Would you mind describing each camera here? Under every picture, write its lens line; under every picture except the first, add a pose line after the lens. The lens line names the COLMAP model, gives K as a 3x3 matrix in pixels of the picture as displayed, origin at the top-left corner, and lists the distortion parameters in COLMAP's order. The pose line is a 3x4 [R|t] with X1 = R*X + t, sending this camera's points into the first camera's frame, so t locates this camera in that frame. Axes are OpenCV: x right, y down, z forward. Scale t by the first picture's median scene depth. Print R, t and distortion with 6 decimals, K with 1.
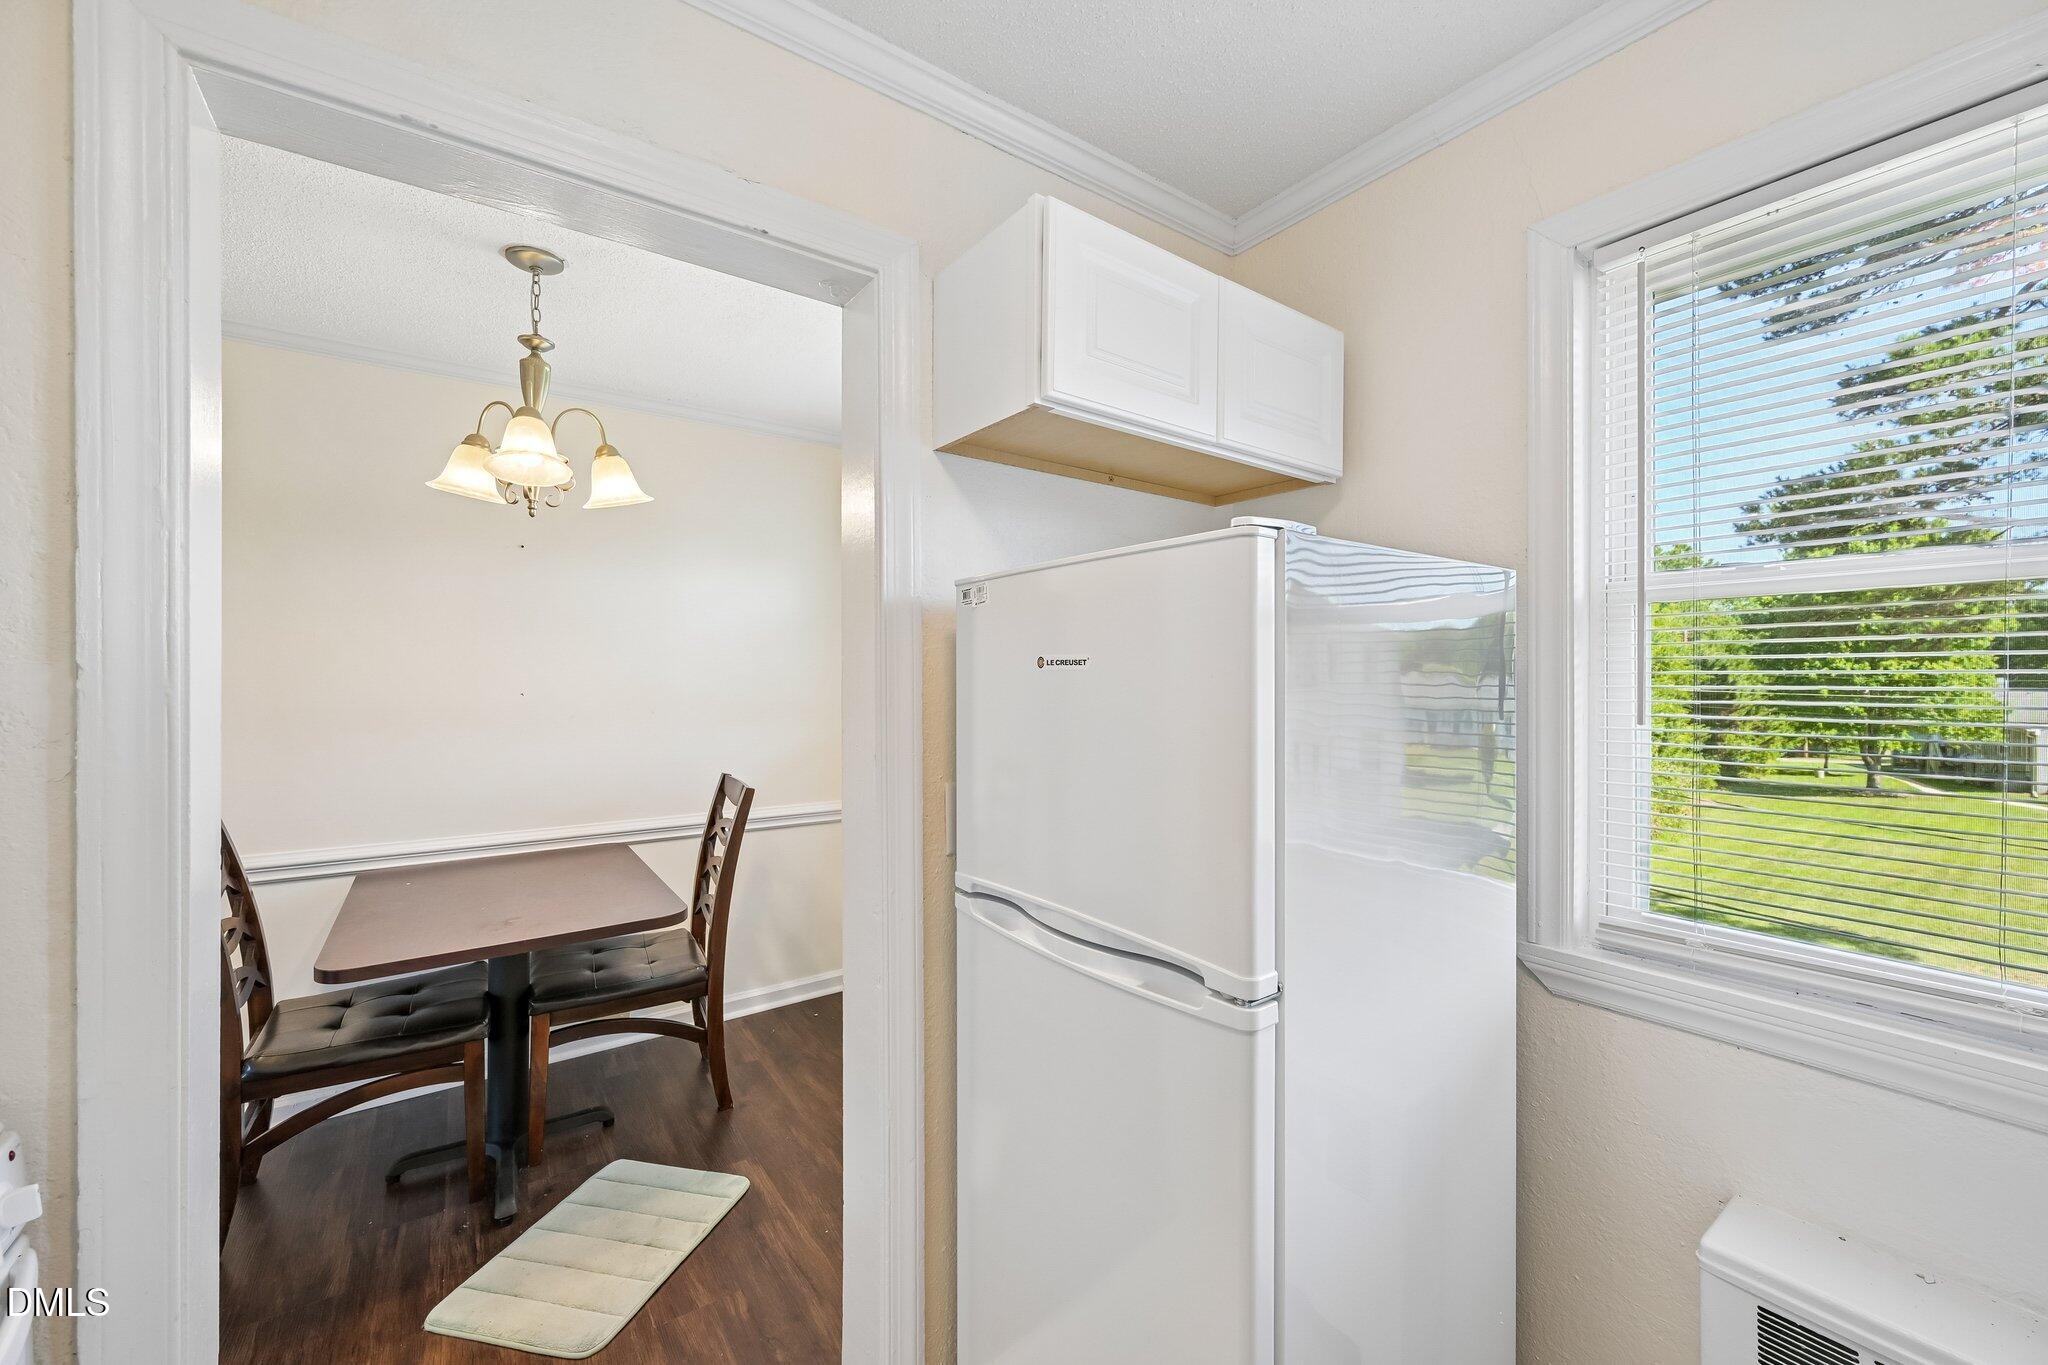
lens RADIAL K [[798.6, 0, 1022.8], [0, 798.6, 695.5], [0, 0, 1]] dist [0.000339, 0.000216]
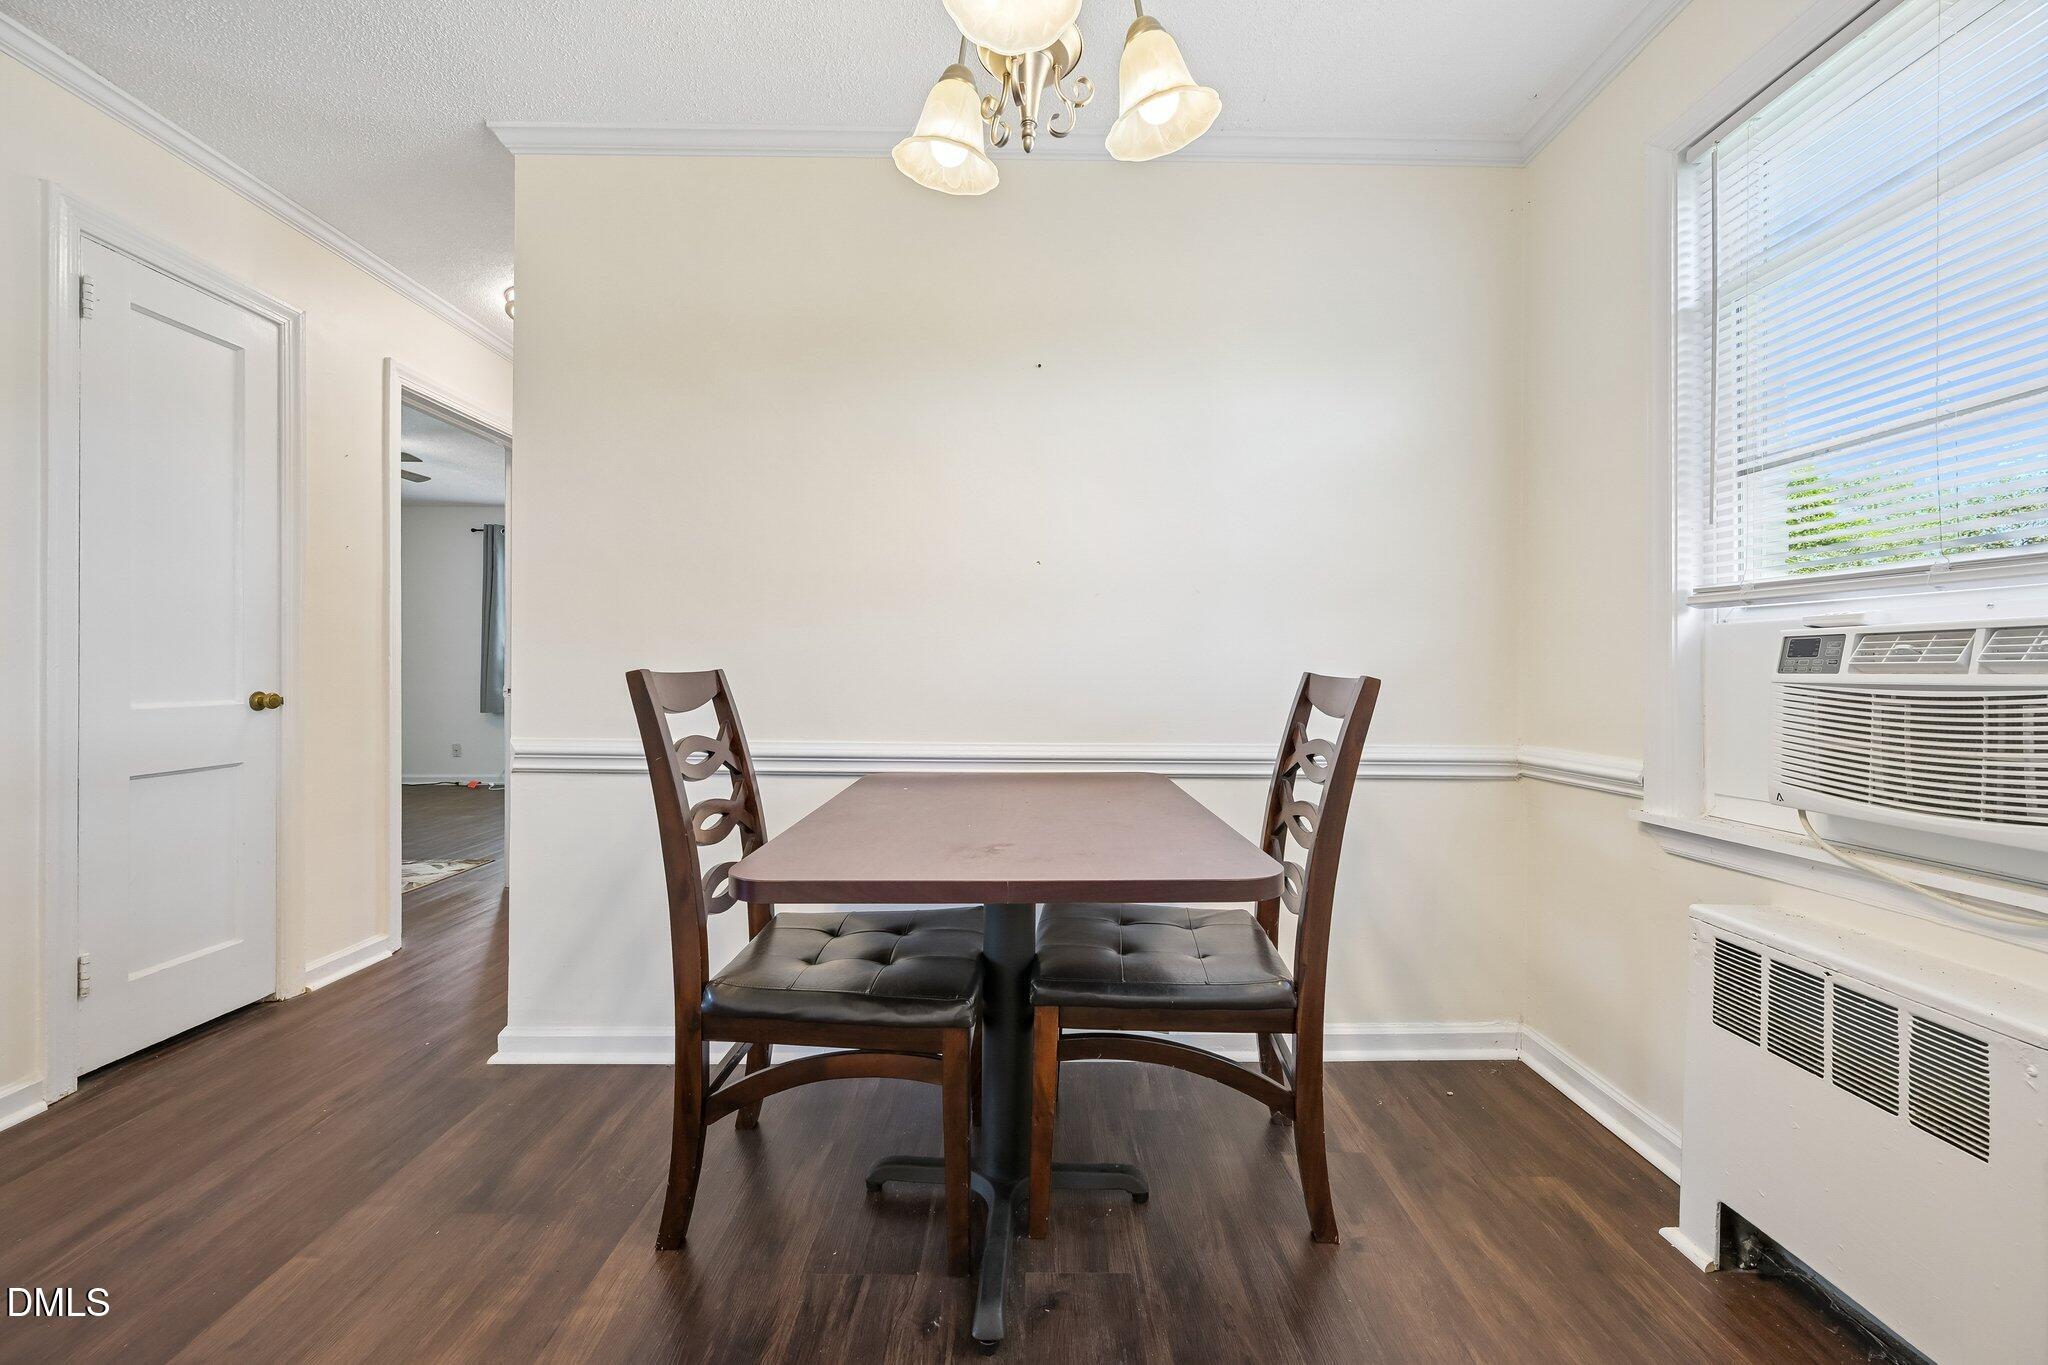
lens RADIAL K [[908.0, 0, 980.6], [0, 908.0, 662.7], [0, 0, 1]] dist [0.010721, 0.000563]
pose [[0.796129, 0.008590, -0.605065, -0.185316], [-0.006682, 0.999963, 0.005403, 0.108049], [0.605090, -0.000258, 0.796157, 0.348155]]
